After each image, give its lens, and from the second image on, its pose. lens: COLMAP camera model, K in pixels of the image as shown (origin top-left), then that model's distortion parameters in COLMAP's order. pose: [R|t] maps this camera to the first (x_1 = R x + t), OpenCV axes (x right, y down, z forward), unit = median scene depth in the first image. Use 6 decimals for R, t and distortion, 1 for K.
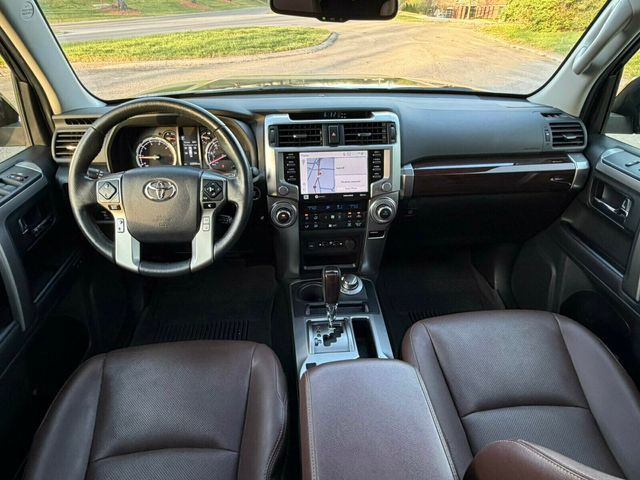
lens RADIAL K [[387.9, 0, 320.0], [0, 387.9, 240.0], [0, 0, 1]] dist [0.026726, 0.000194]
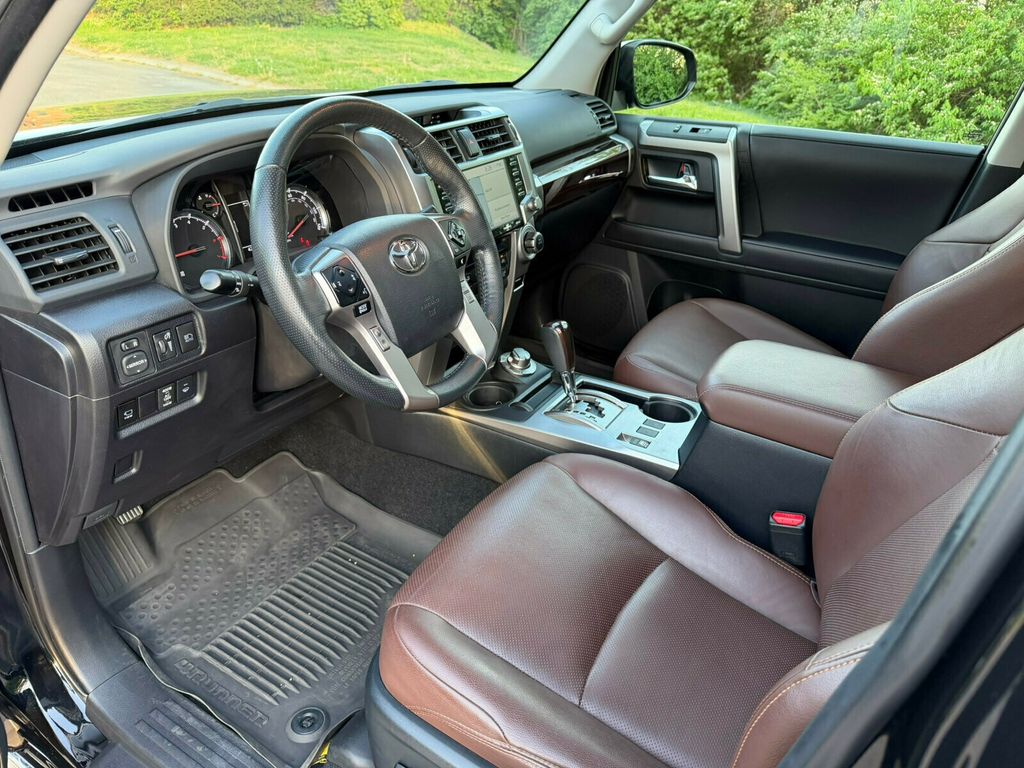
lens RADIAL K [[721.1, 0, 512.0], [0, 721.1, 384.0], [0, 0, 1]] dist [0.093531, 0.000315]
pose [[0.593586, -0.373711, 0.712738, -0.960878], [0.402512, 0.904772, 0.139179, -0.037836], [-0.696878, 0.204271, 0.687484, 0.163427]]
